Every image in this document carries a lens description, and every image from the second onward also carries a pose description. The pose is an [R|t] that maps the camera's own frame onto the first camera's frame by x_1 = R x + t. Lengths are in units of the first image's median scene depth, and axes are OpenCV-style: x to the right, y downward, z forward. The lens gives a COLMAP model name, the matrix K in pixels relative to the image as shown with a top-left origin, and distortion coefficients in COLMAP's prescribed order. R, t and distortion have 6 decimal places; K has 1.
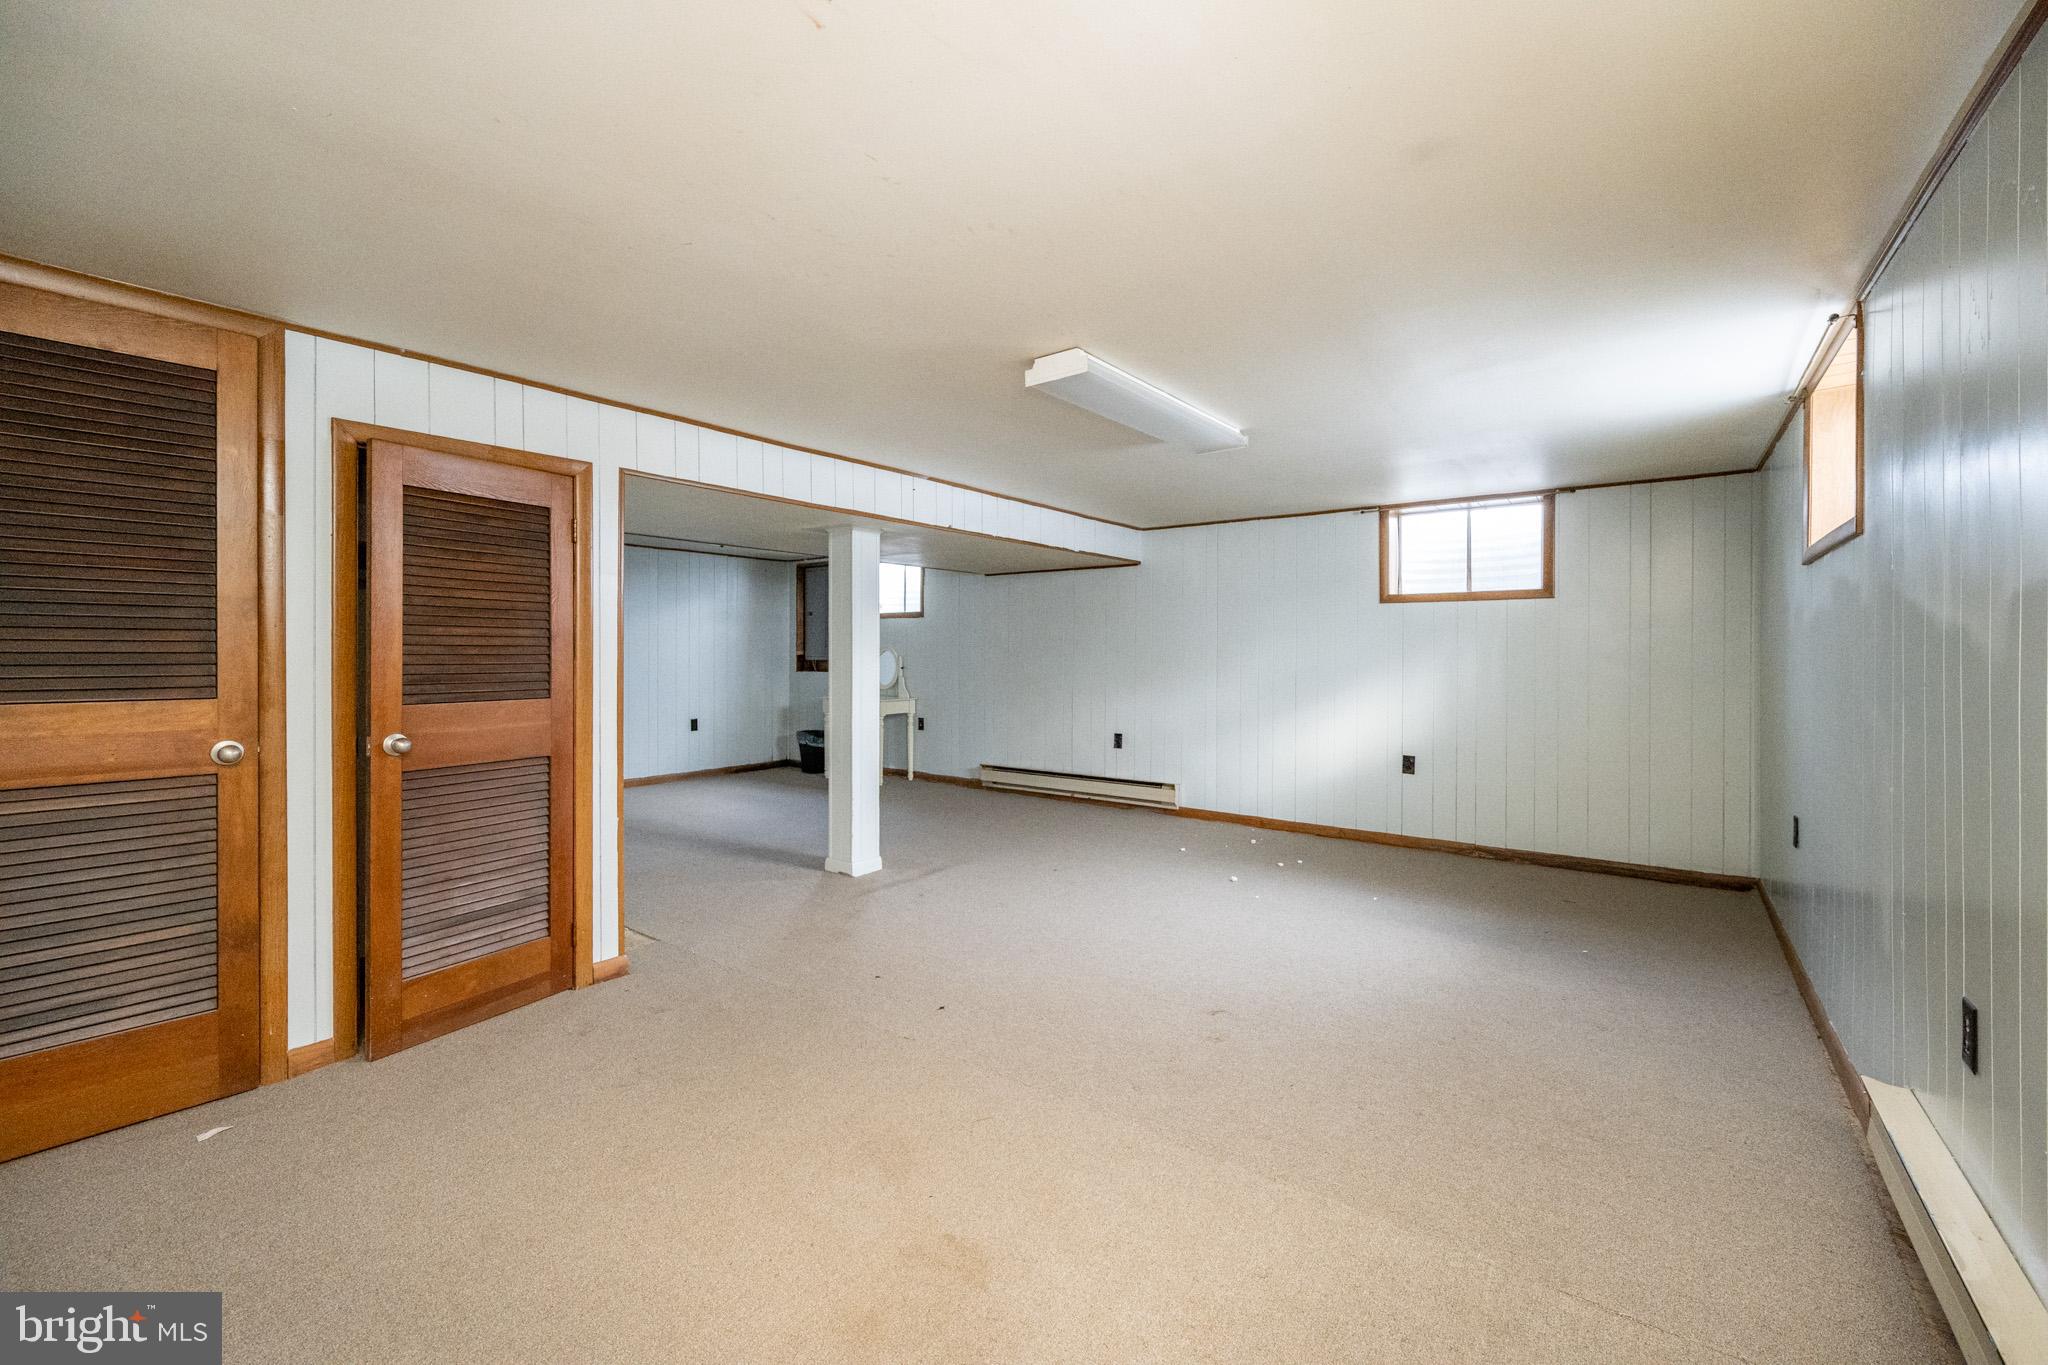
lens RADIAL K [[822.8, 0, 1017.8], [0, 822.8, 657.6], [0, 0, 1]] dist [-0.000027, -0.000051]
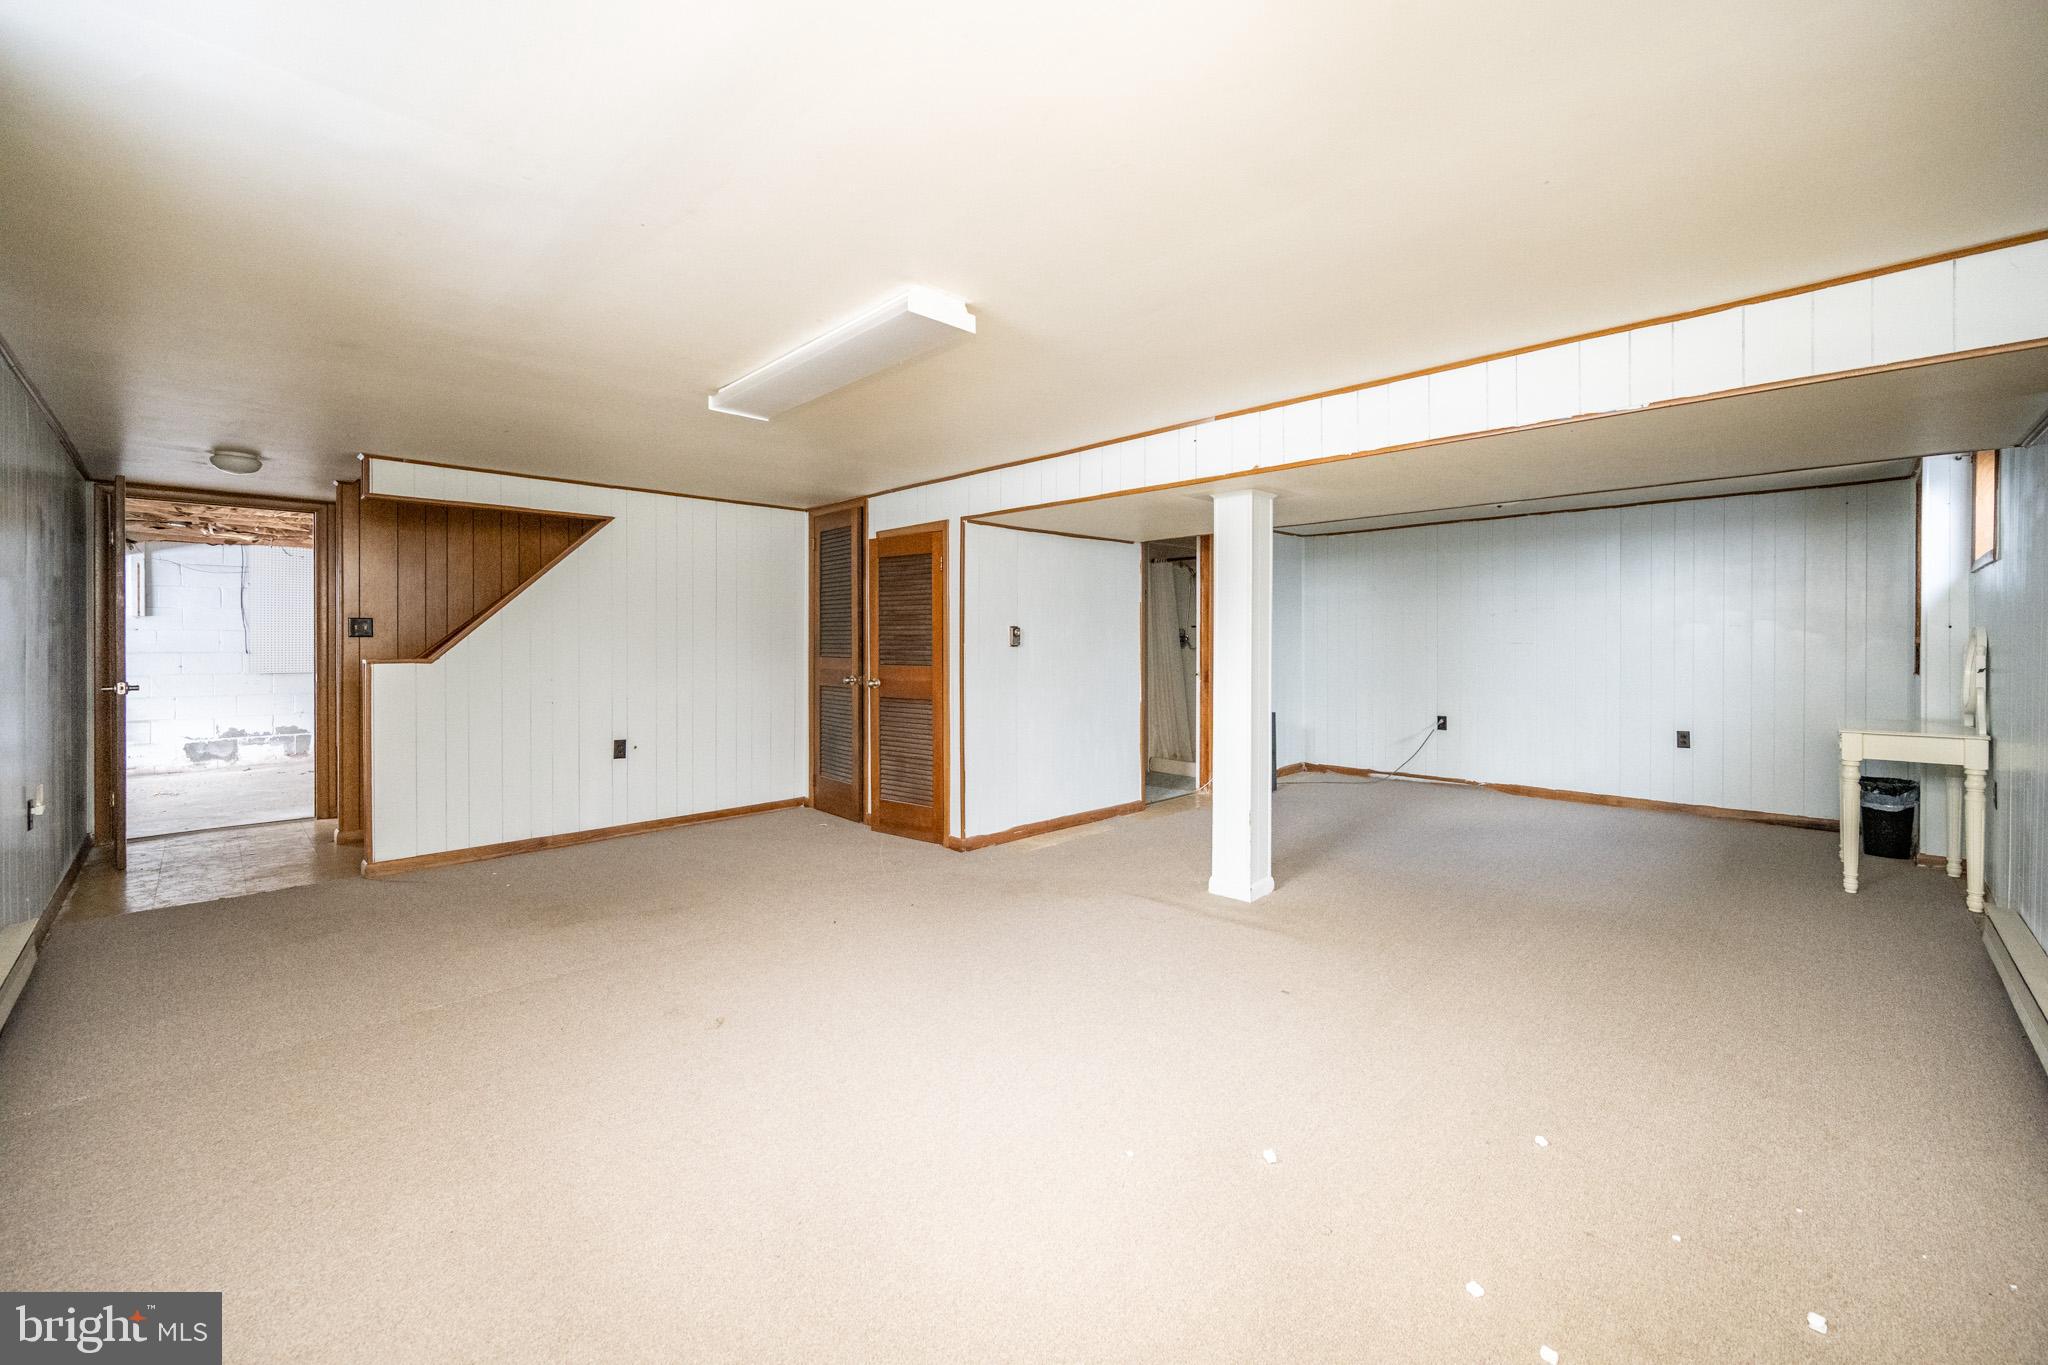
lens RADIAL K [[822.8, 0, 1017.8], [0, 822.8, 657.6], [0, 0, 1]] dist [-0.000027, -0.000051]
pose [[-0.133746, 0.024944, -0.990702, 1.070710], [-0.003818, 0.999663, 0.025686, -0.012363], [0.991008, 0.007218, -0.133606, 1.398901]]
